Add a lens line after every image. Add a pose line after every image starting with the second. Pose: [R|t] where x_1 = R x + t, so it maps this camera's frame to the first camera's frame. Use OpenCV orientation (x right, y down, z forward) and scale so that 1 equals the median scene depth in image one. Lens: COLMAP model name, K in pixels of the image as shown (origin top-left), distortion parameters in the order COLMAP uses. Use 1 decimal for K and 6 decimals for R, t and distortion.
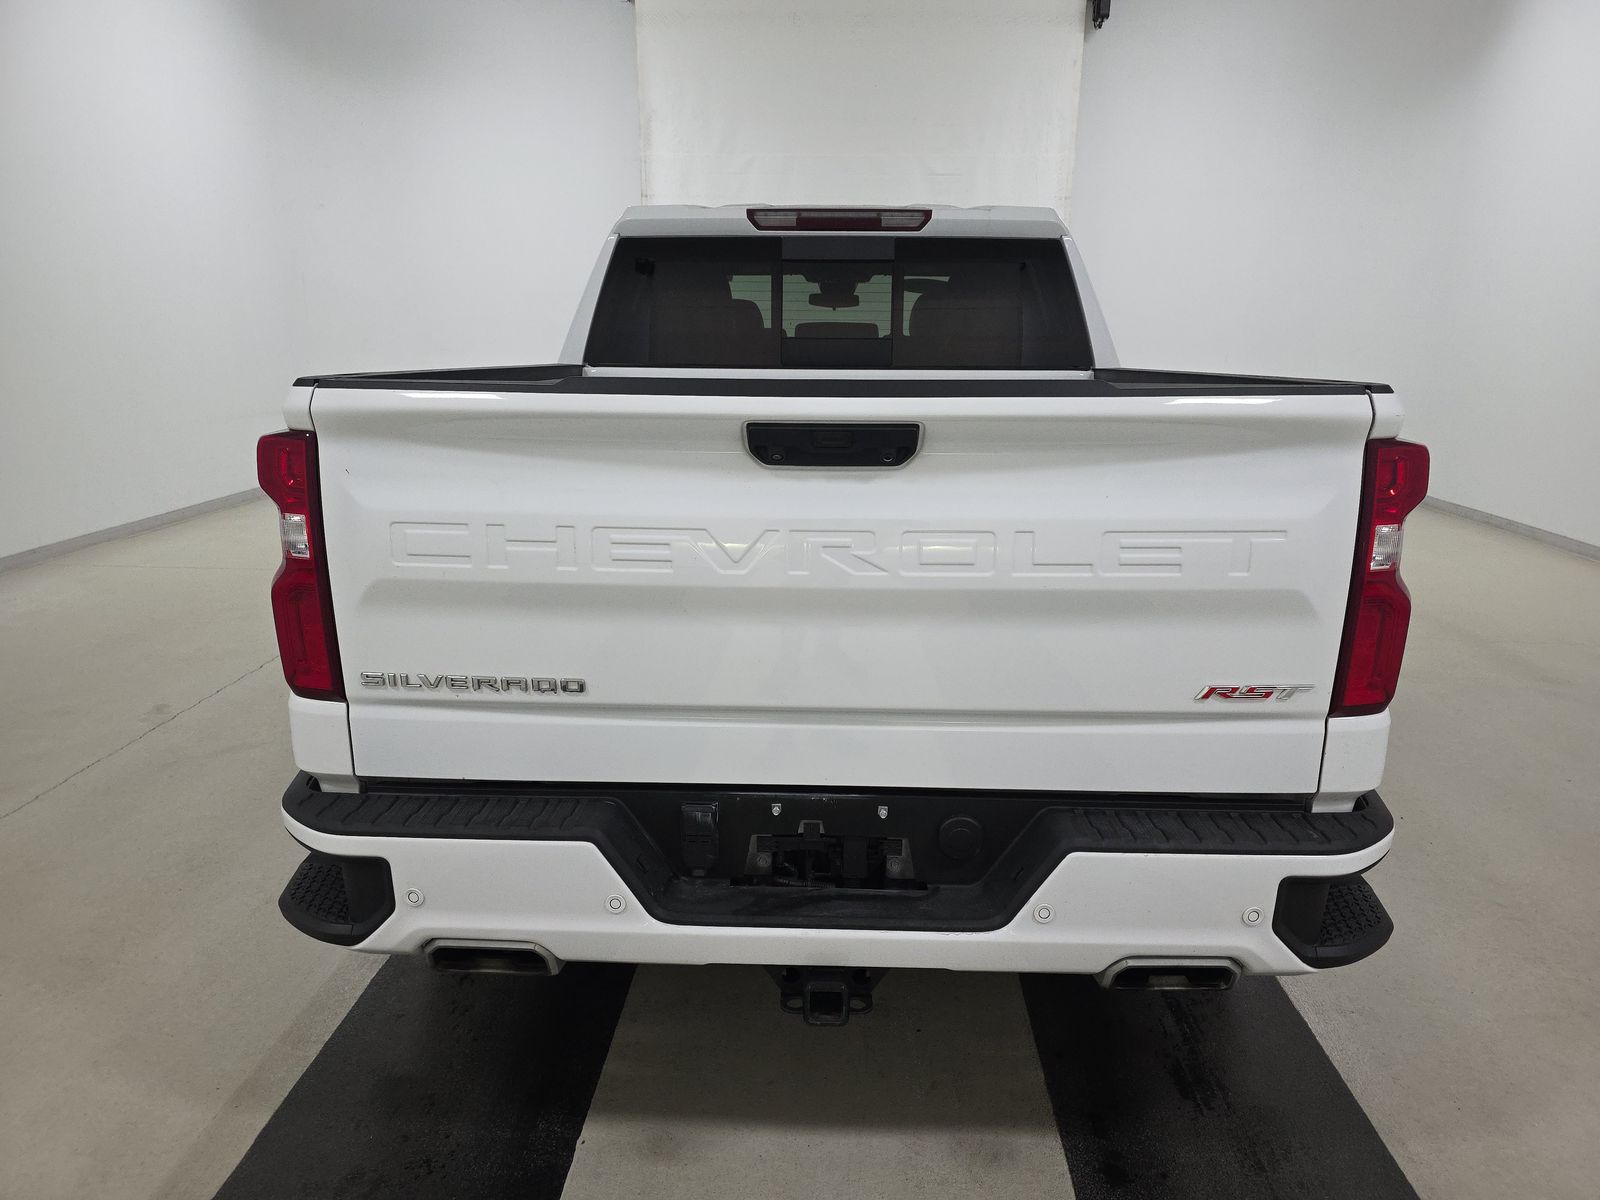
lens RADIAL K [[1094.8, 0, 795.1], [0, 1094.8, 601.3], [0, 0, 1]] dist [0.034553, -0.039402]
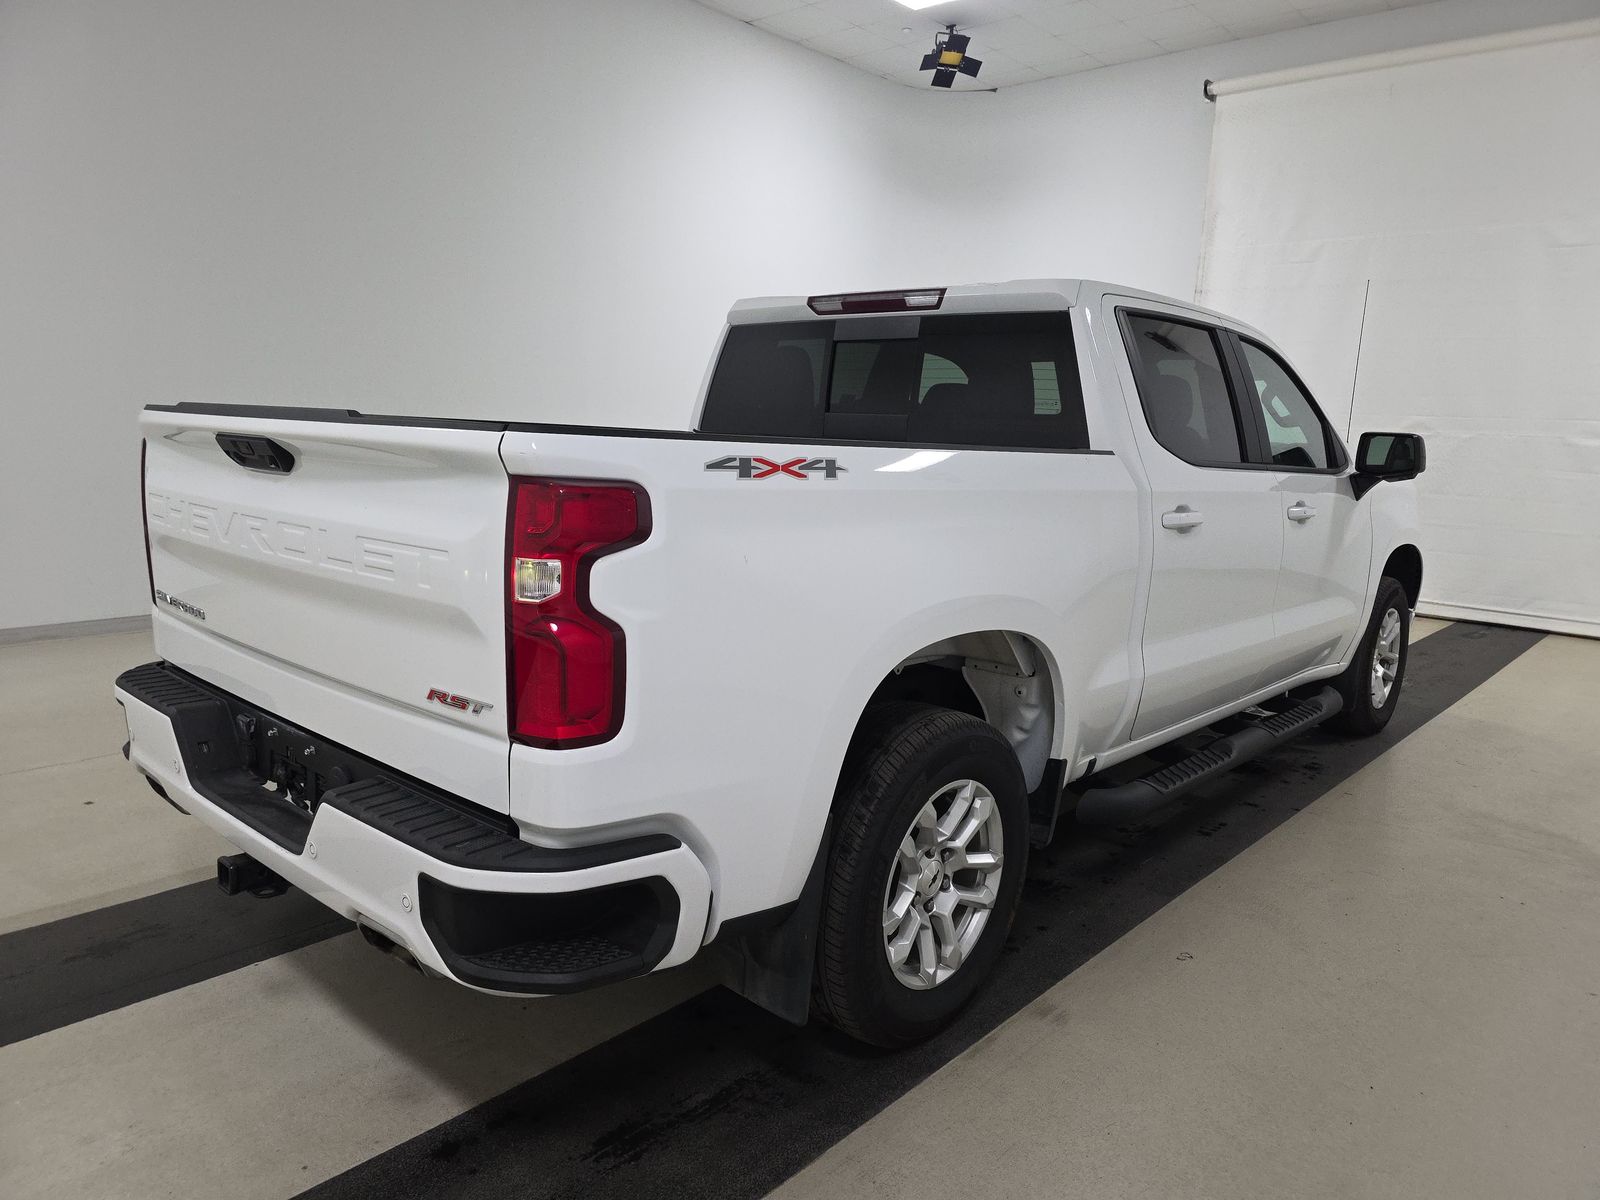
lens RADIAL K [[1094.8, 0, 792.8], [0, 1094.8, 606.4], [0, 0, 1]] dist [0.034553, -0.039402]
pose [[0.764017, 0.129343, -0.632098, 1.030889], [-0.184969, 0.982486, -0.022531, -0.035460], [0.618113, 0.134133, 0.774561, 0.269859]]
